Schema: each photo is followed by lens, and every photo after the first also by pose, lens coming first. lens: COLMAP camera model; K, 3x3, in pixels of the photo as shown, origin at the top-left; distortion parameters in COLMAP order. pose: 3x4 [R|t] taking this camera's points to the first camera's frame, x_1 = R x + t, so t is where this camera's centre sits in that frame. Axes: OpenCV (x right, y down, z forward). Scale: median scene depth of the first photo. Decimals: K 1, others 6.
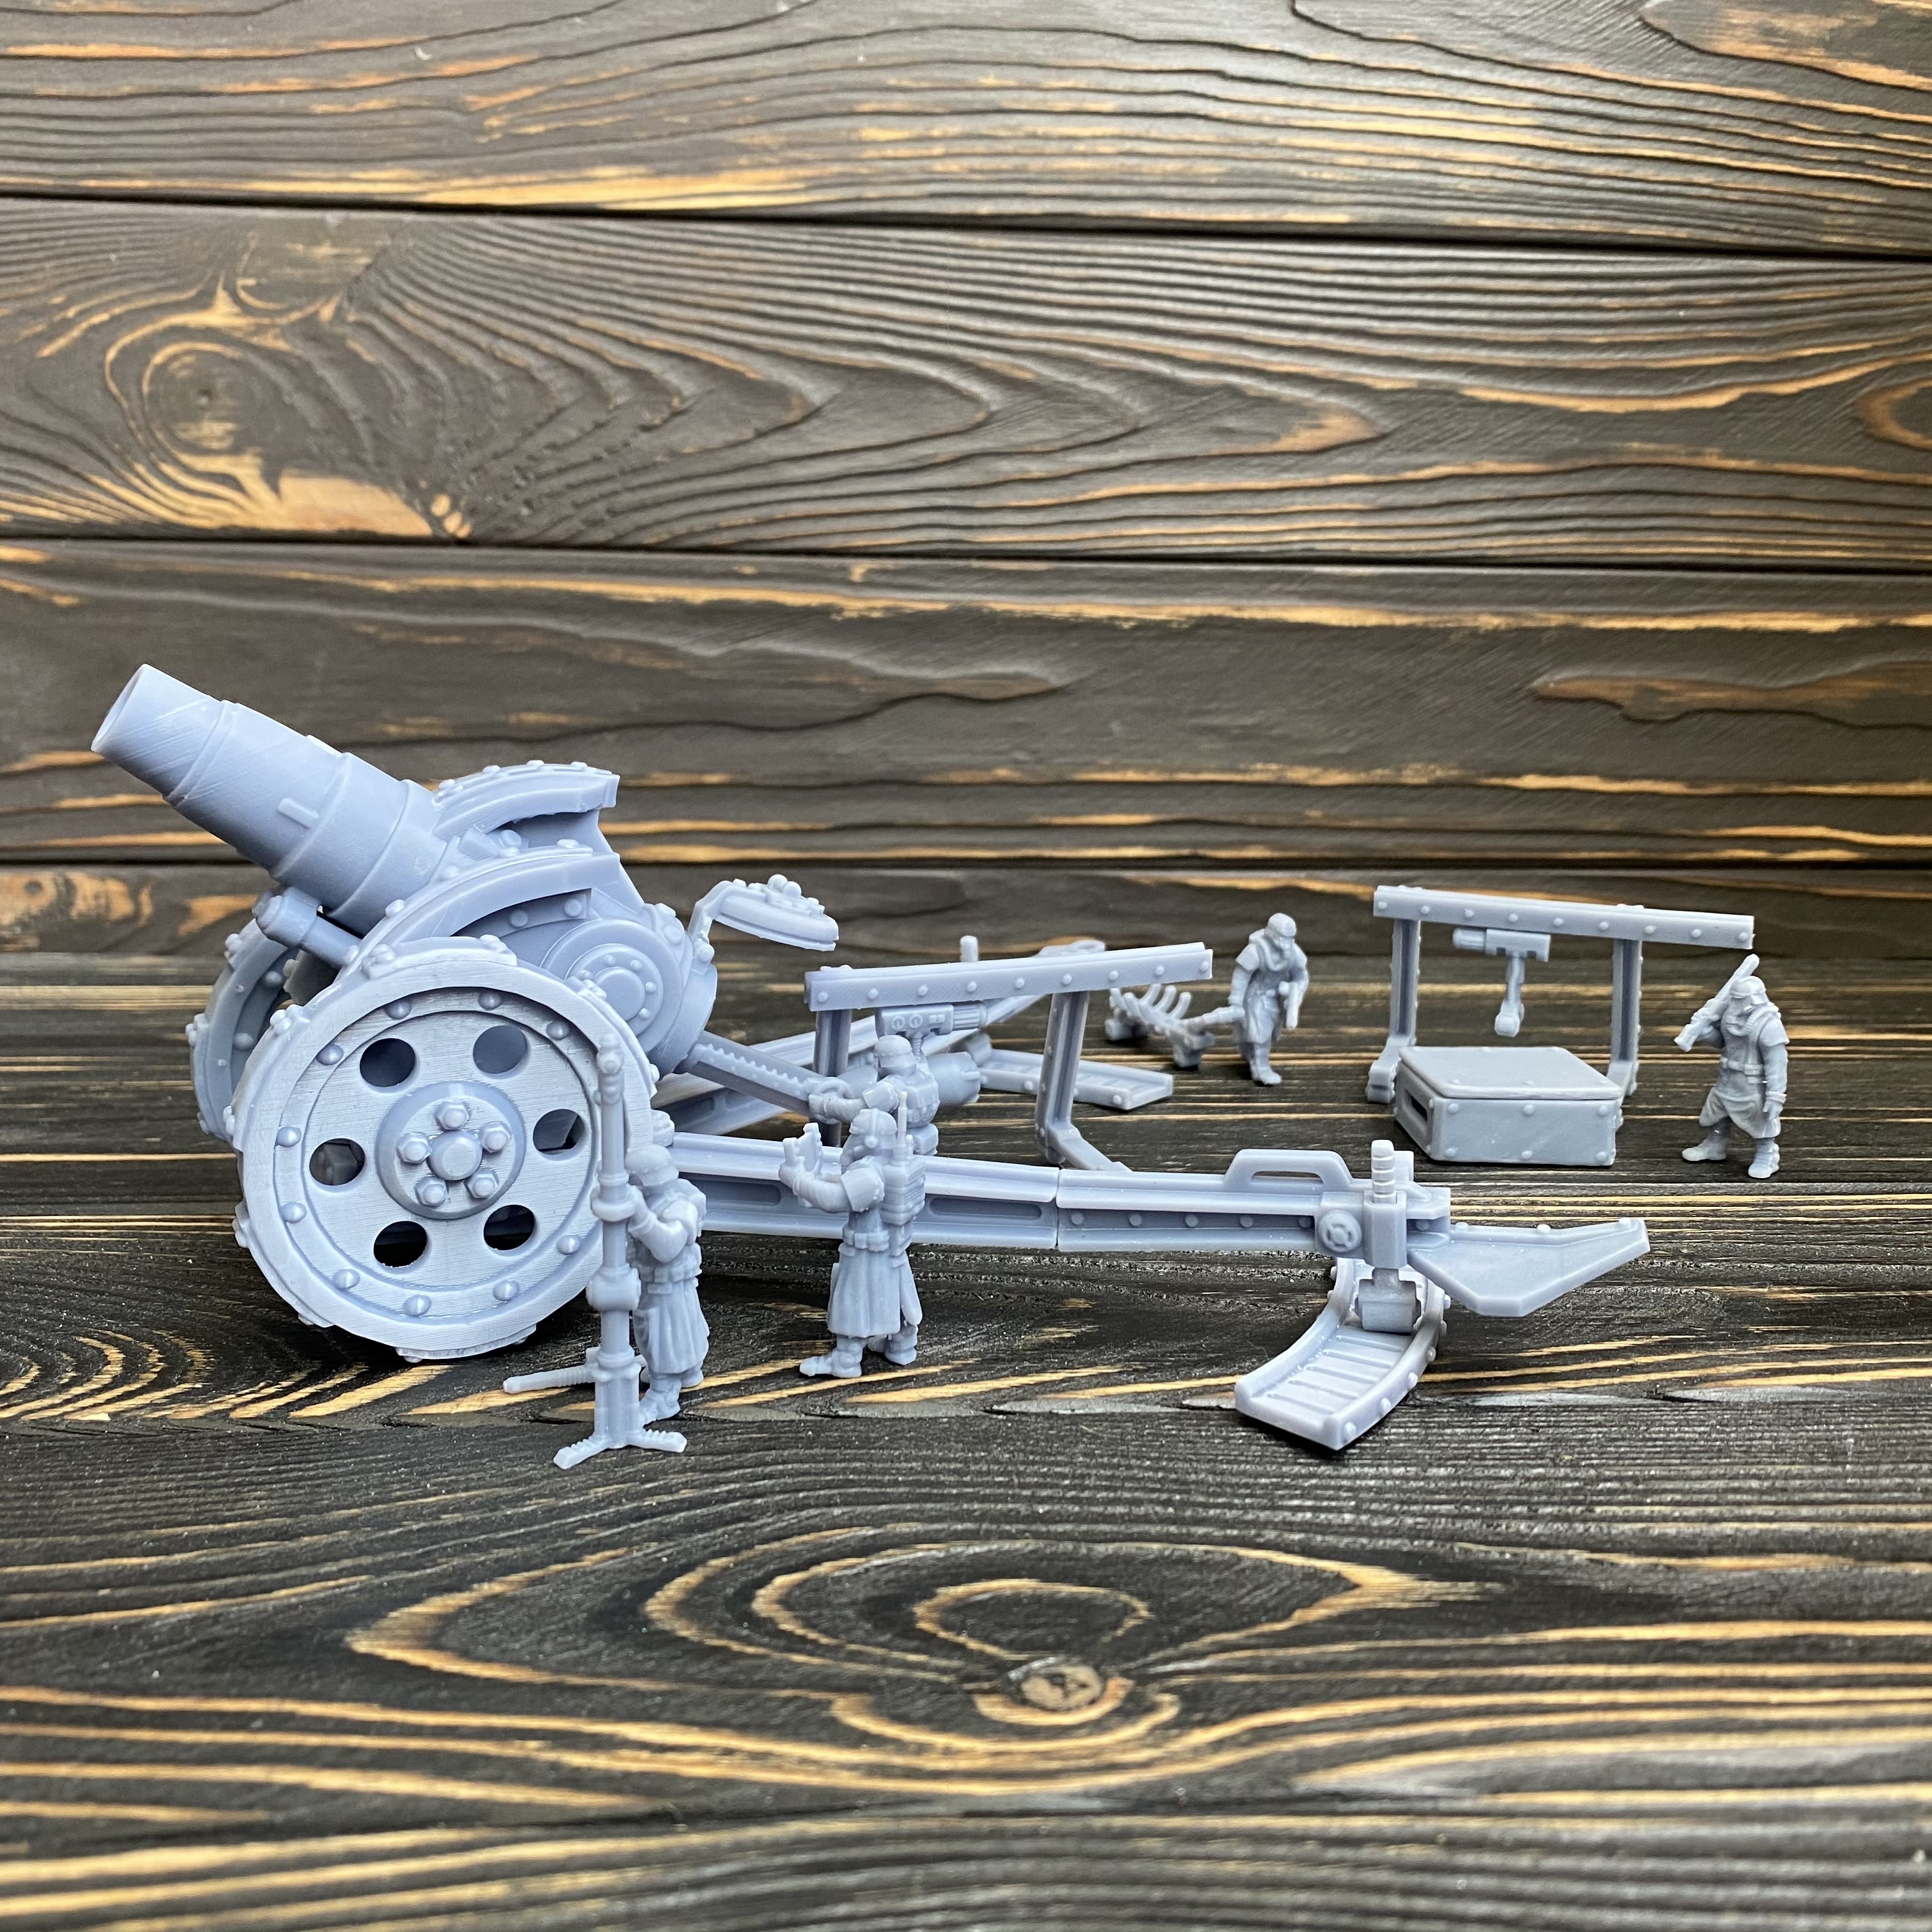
lens RADIAL K [[2048.9, 0, 963.0], [0, 2048.9, 936.6], [0, 0, 1]] dist [-0.009065, 0.000000]
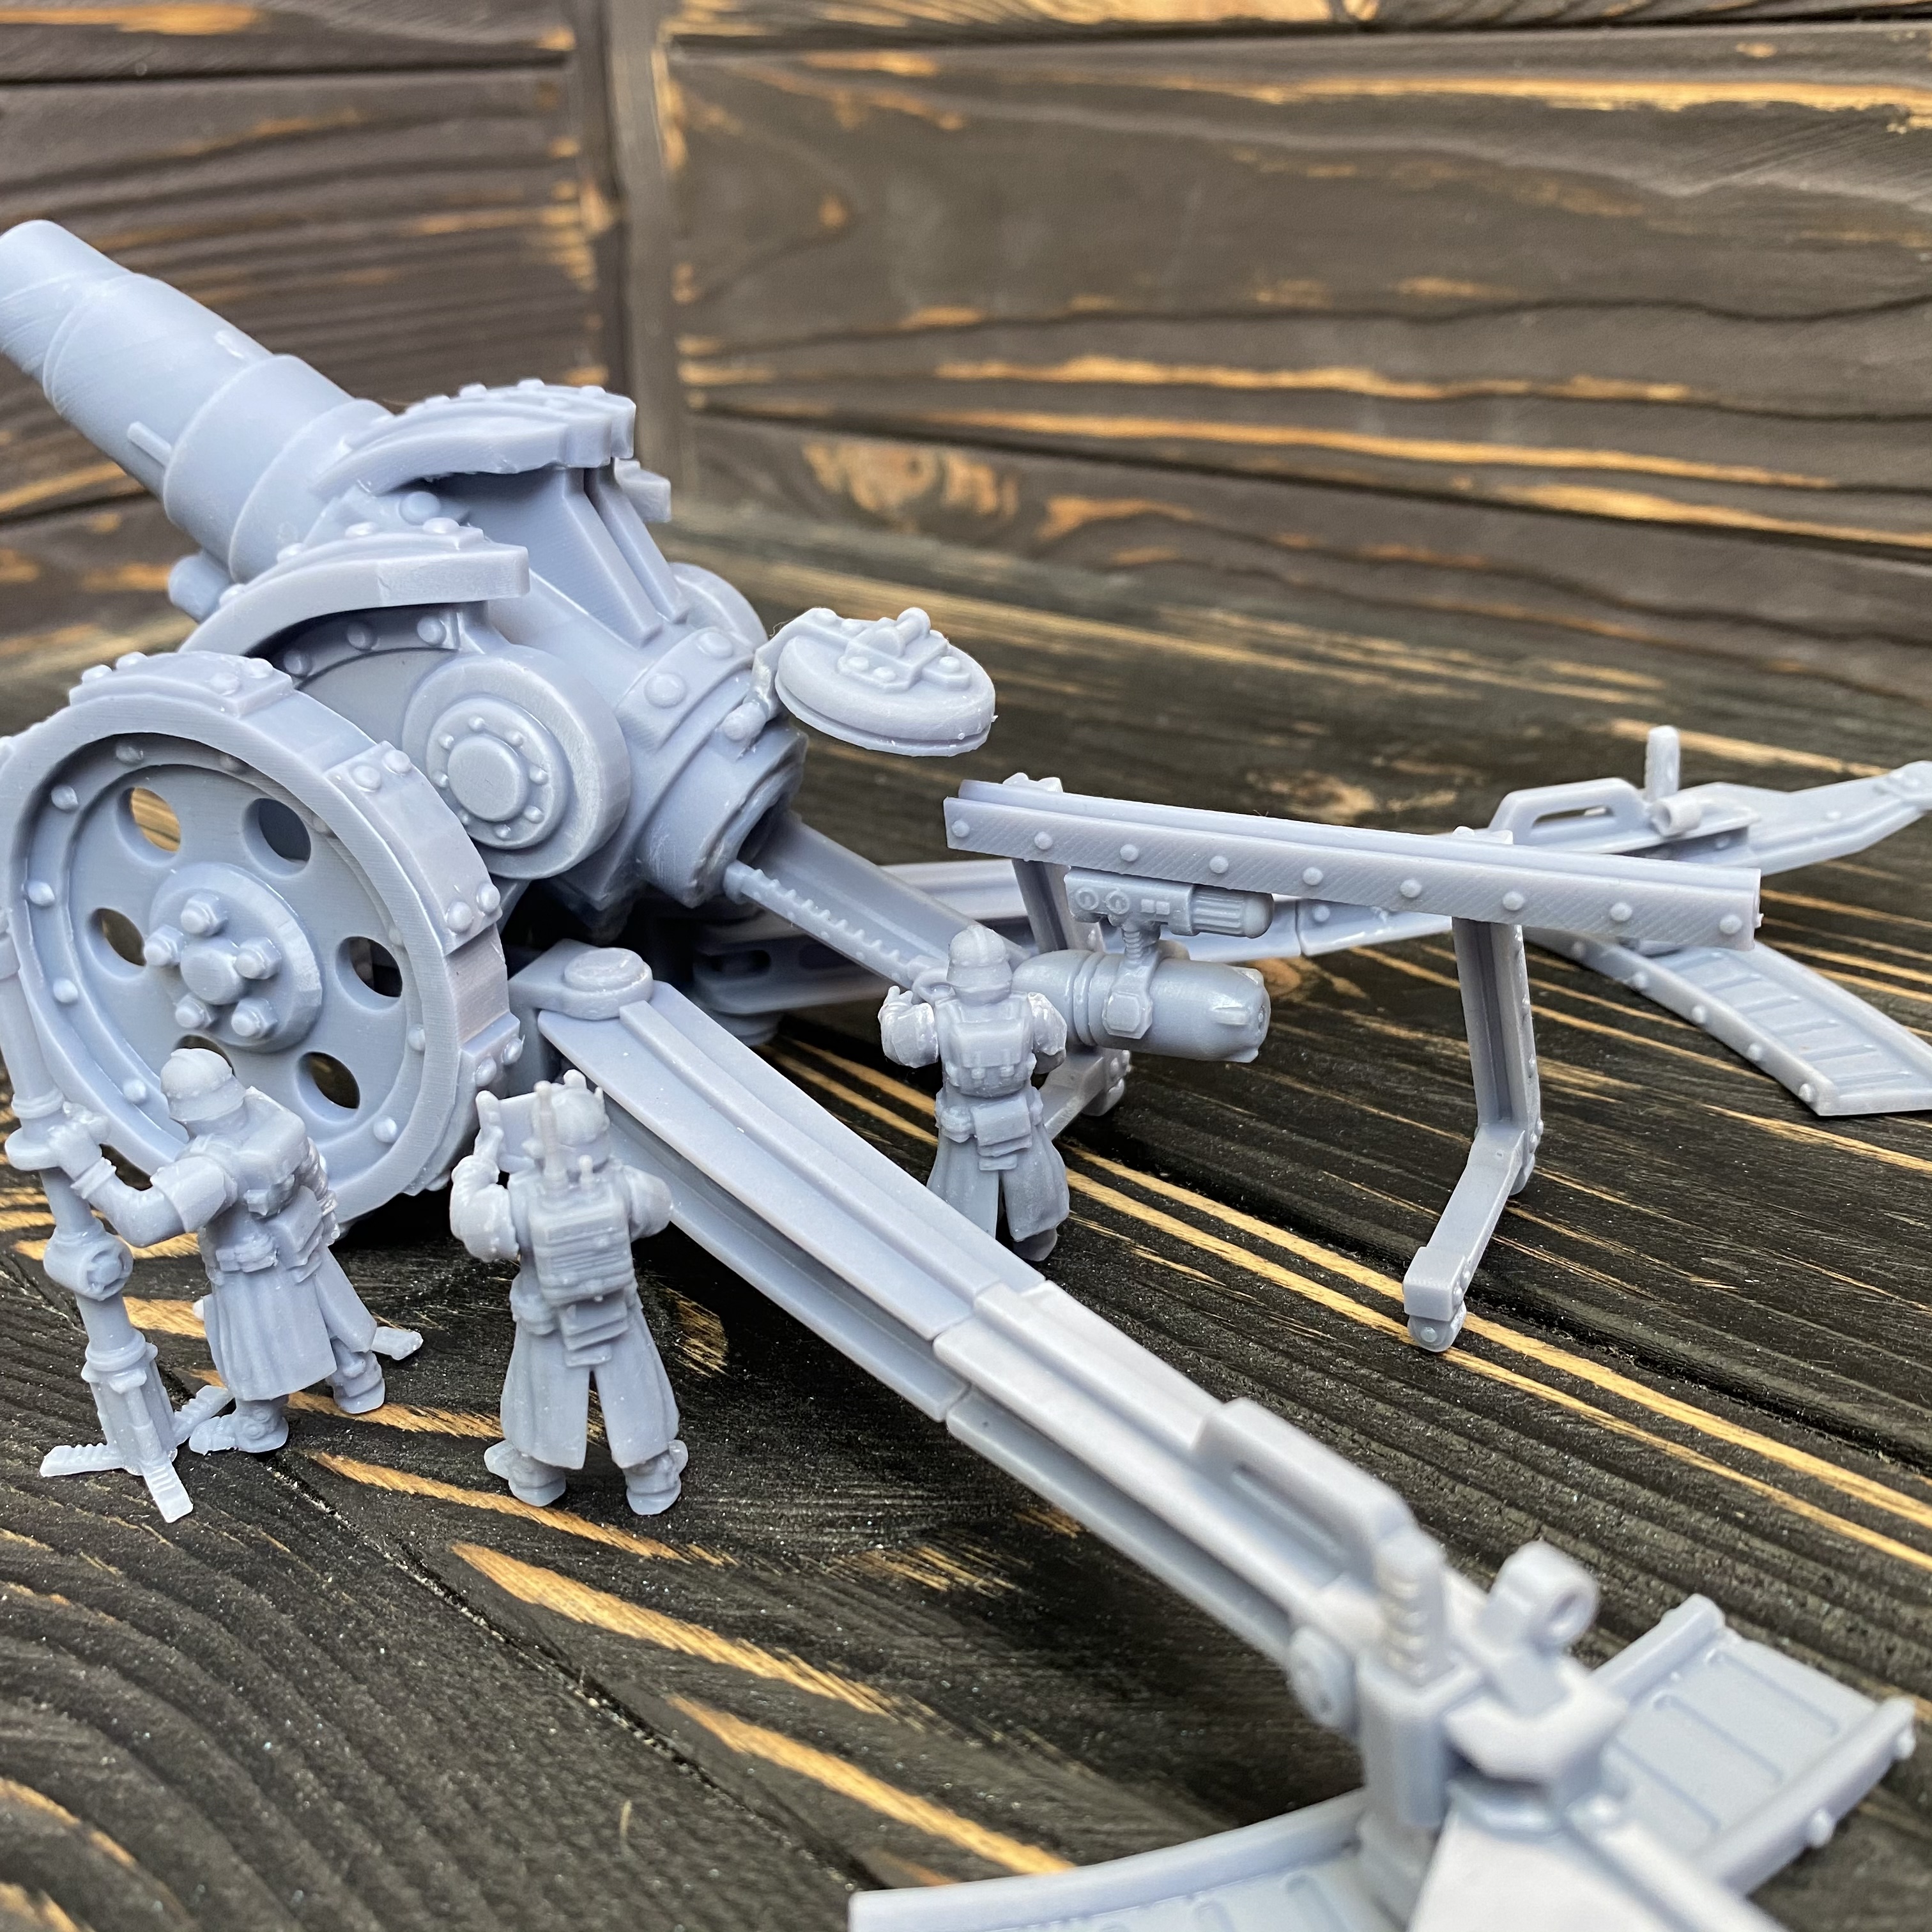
lens RADIAL K [[2048.9, 0, 917.1], [0, 2048.9, 913.8], [0, 0, 1]] dist [-0.009065, 0.000000]
pose [[0.688813, 0.244422, -0.682492, 0.211334], [-0.096242, 0.963945, 0.248086, -0.058486], [0.718522, -0.105201, 0.687501, 0.377909]]
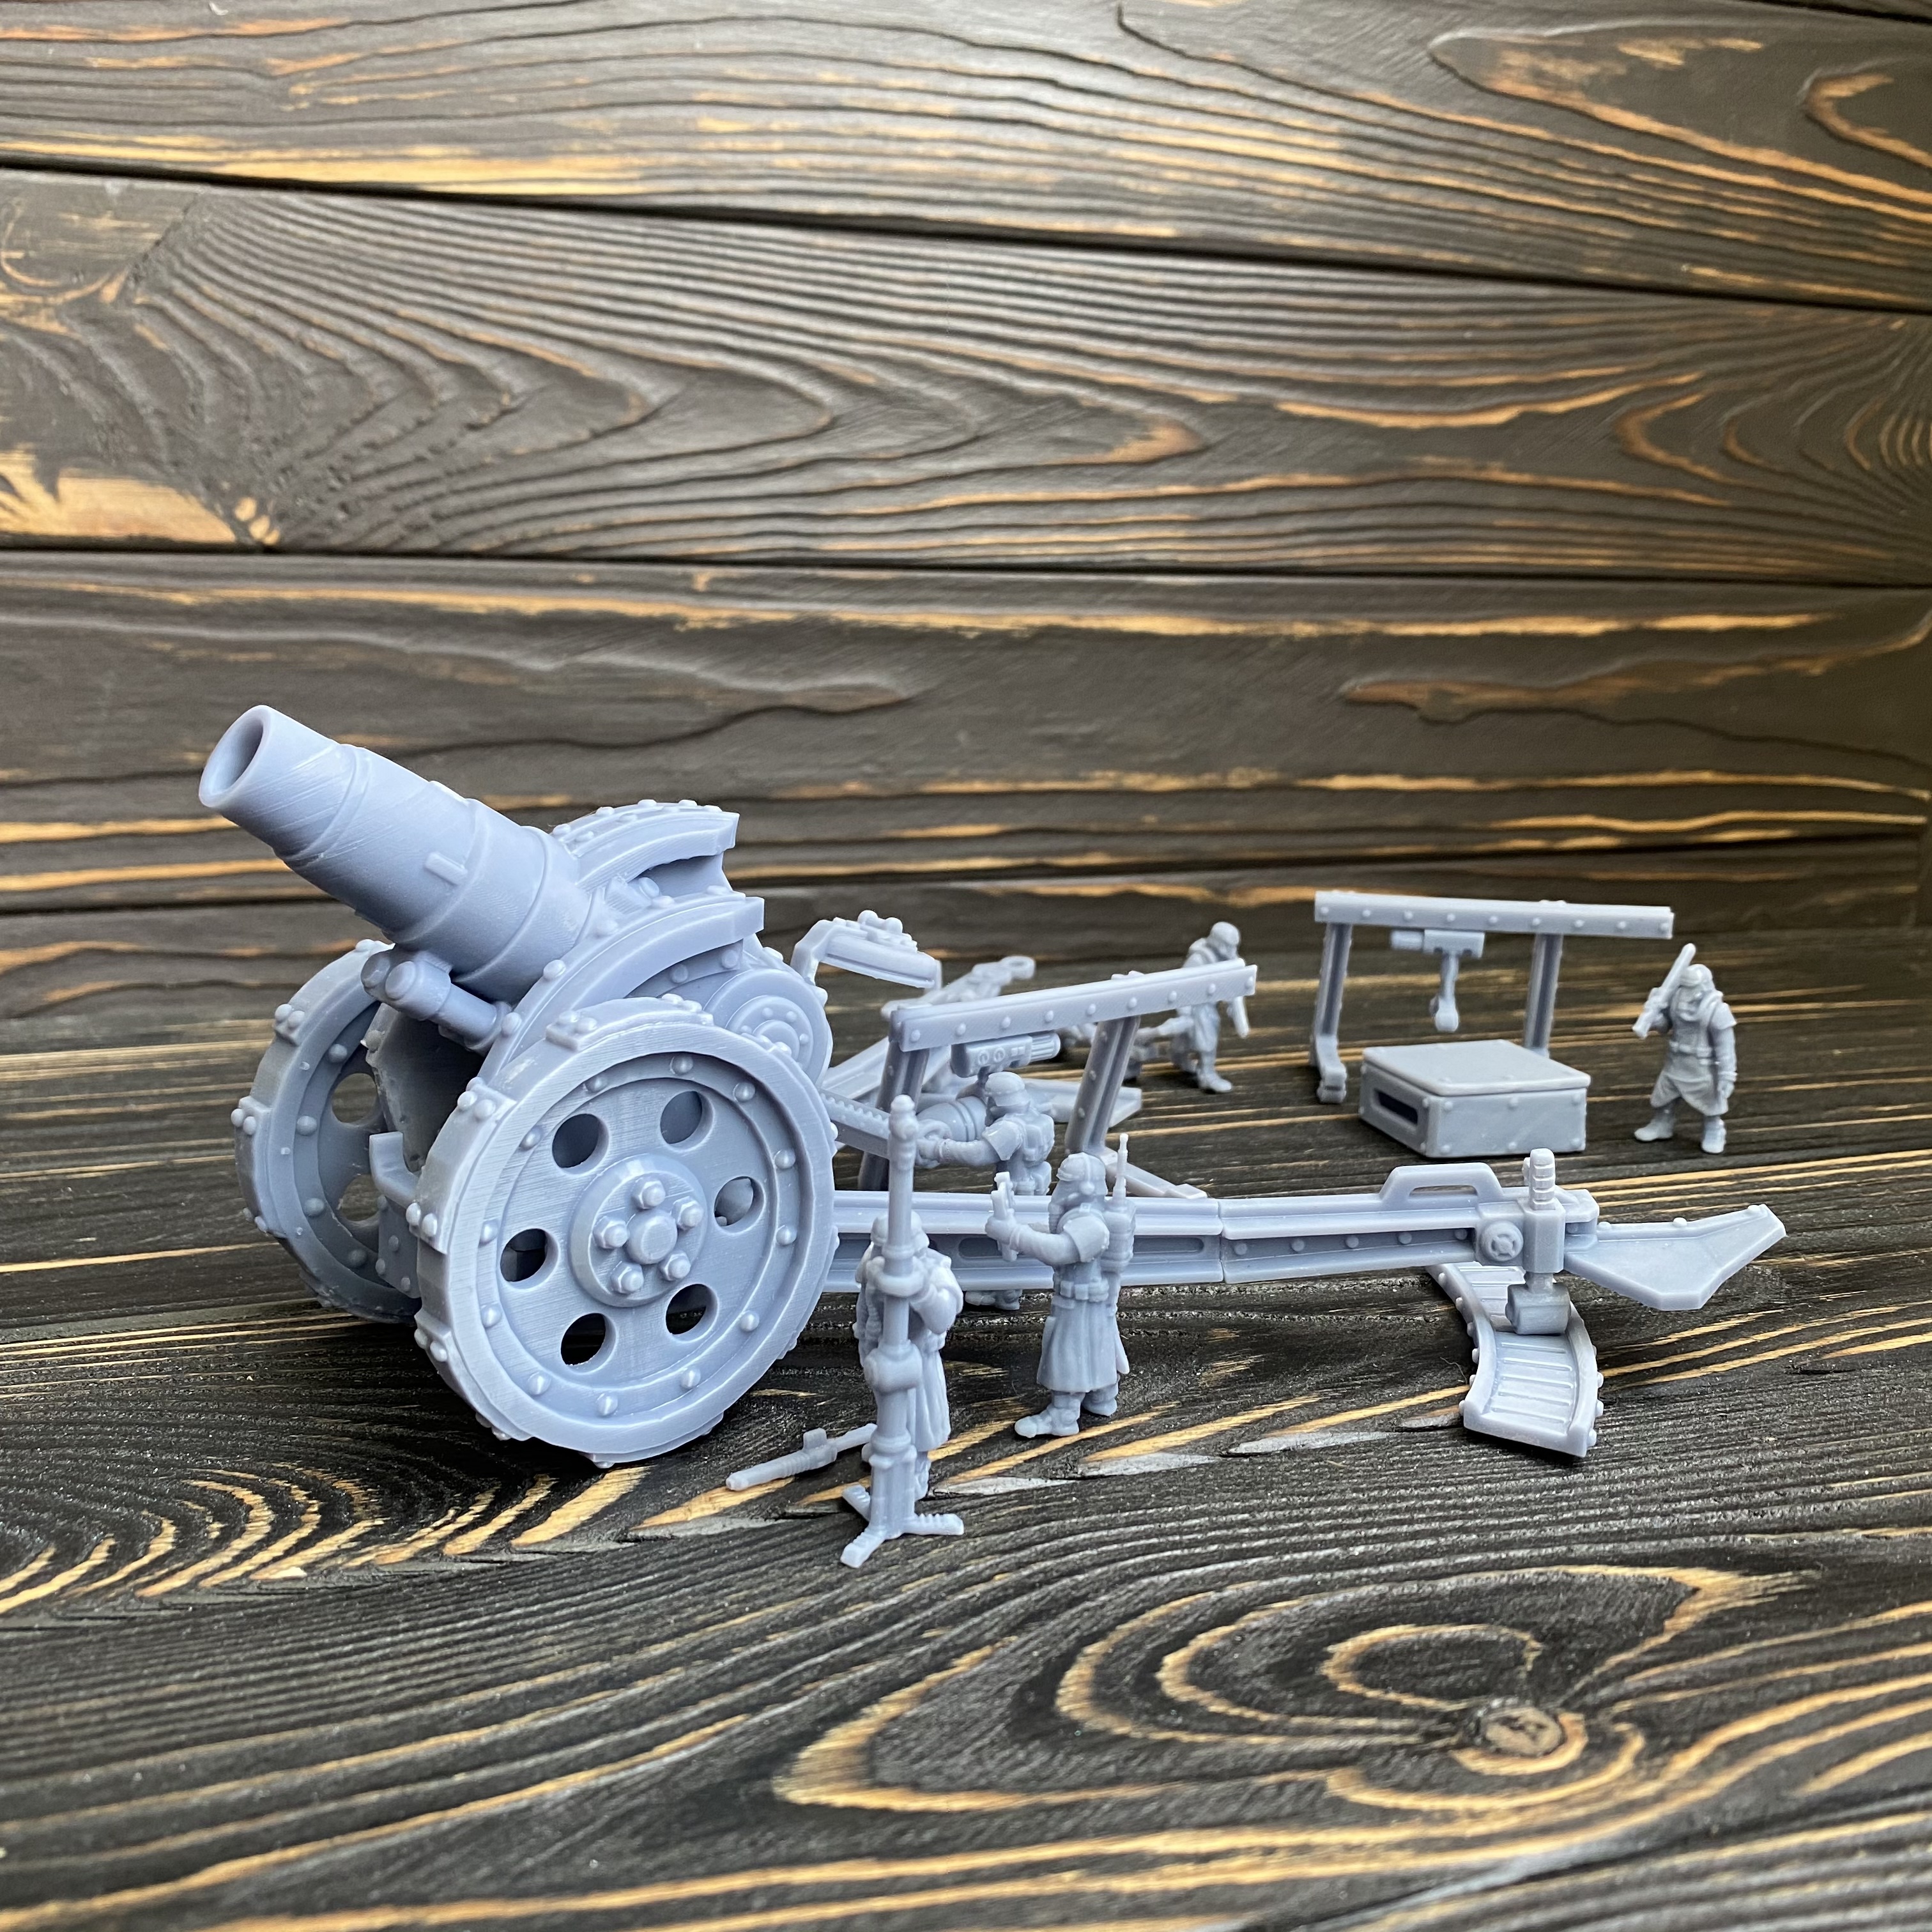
lens RADIAL K [[2048.9, 0, 982.9], [0, 2048.9, 933.8], [0, 0, 1]] dist [-0.009065, 0.000000]
pose [[0.966990, -0.044133, 0.250964, -0.178306], [0.043483, 0.999021, 0.008138, -0.016147], [-0.251077, 0.003044, 0.967962, 0.042280]]
